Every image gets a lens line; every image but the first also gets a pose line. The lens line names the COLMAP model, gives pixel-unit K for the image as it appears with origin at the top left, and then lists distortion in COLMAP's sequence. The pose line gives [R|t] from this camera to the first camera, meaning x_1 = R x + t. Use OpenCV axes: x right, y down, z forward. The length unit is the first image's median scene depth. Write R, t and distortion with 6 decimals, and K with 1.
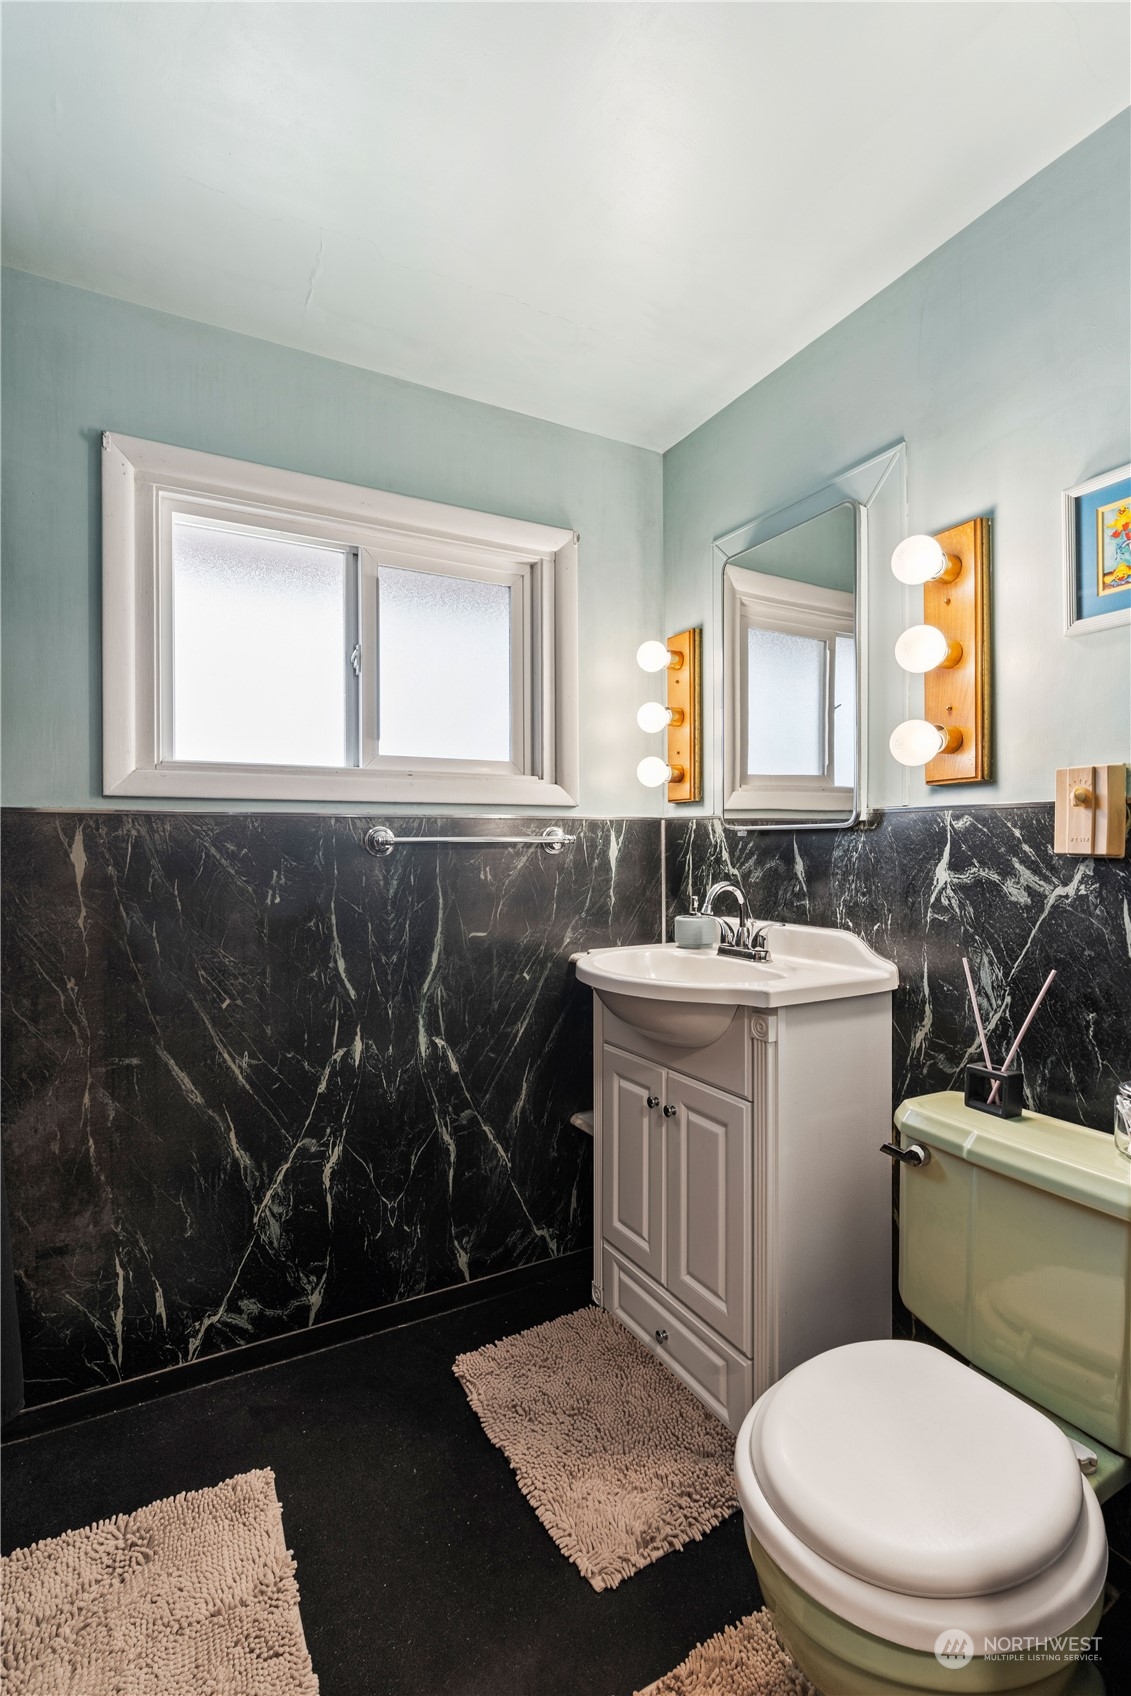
lens RADIAL K [[773.2, 0, 562.2], [0, 773.2, 843.9], [0, 0, 1]] dist [-0.008648, 0.002018]
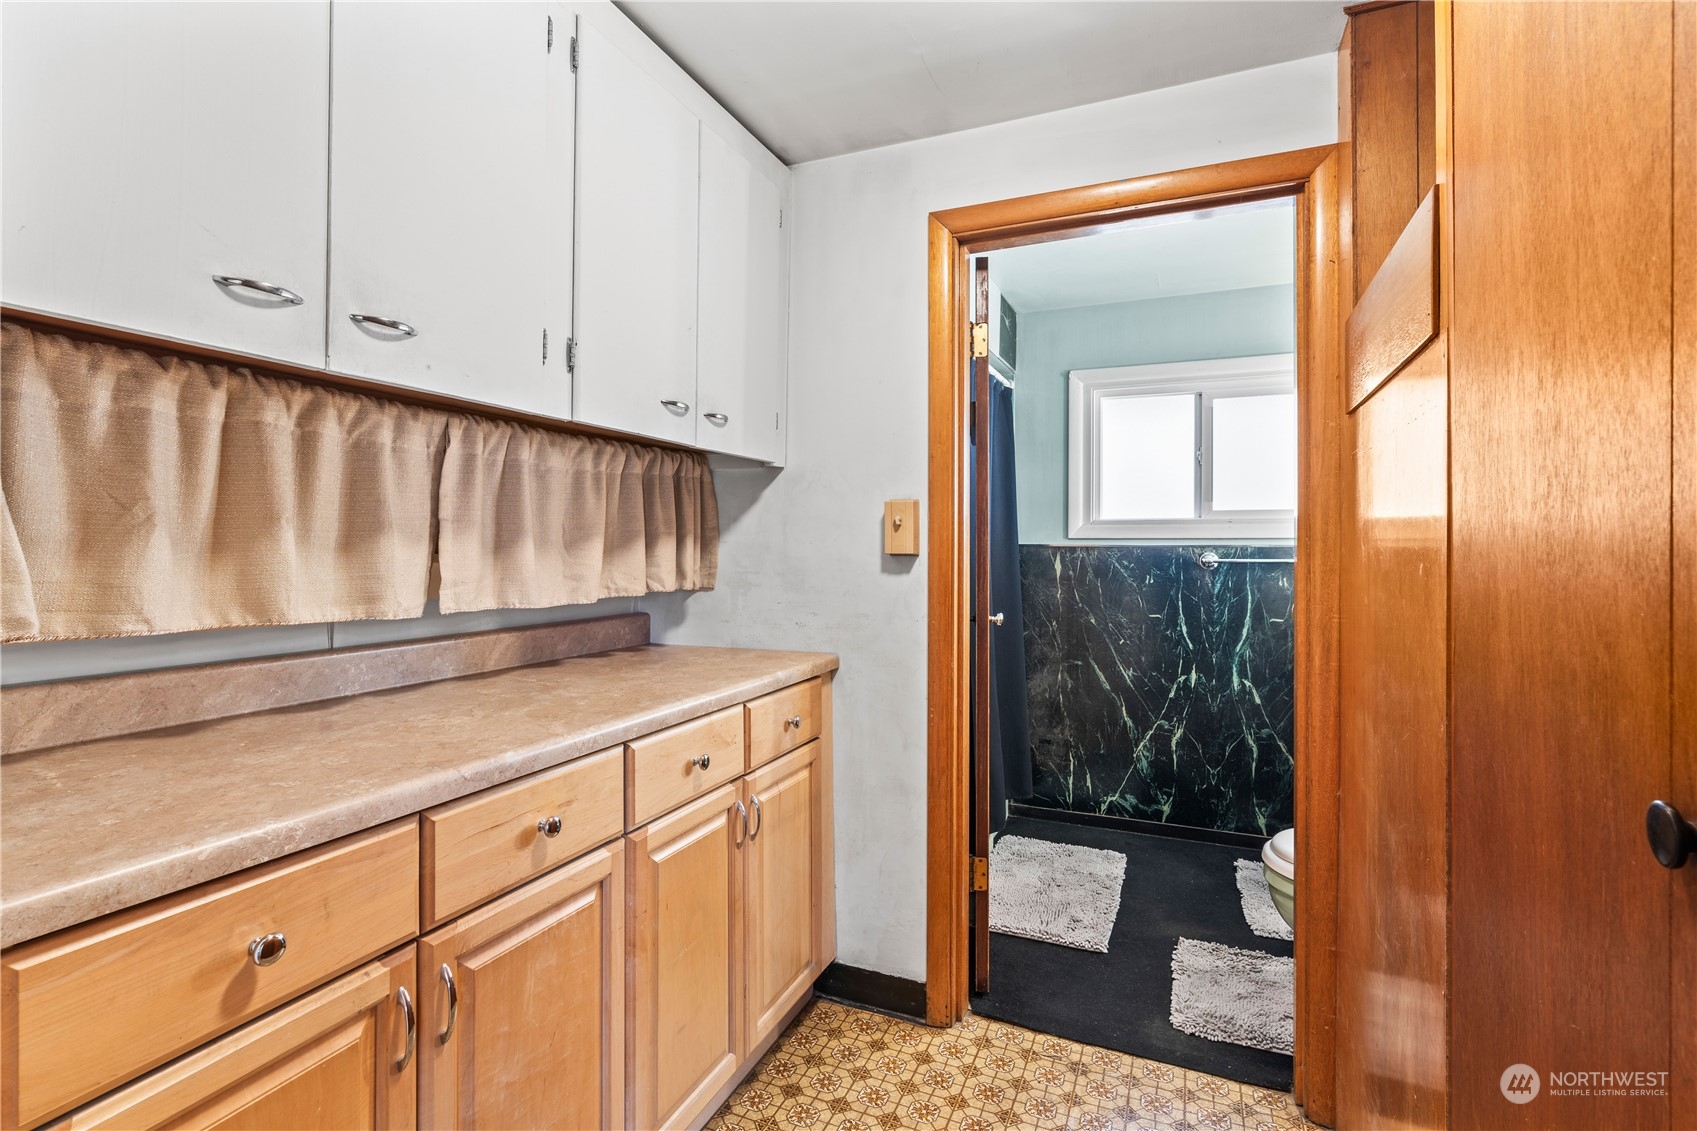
lens RADIAL K [[823.0, 0, 845.2], [0, 823.0, 557.8], [0, 0, 1]] dist [-0.005001, -0.000100]
pose [[0.622840, 0.006994, -0.782318, 0.734170], [-0.012471, 0.999922, -0.000990, 0.002042], [0.782249, 0.010373, 0.622879, -0.829386]]
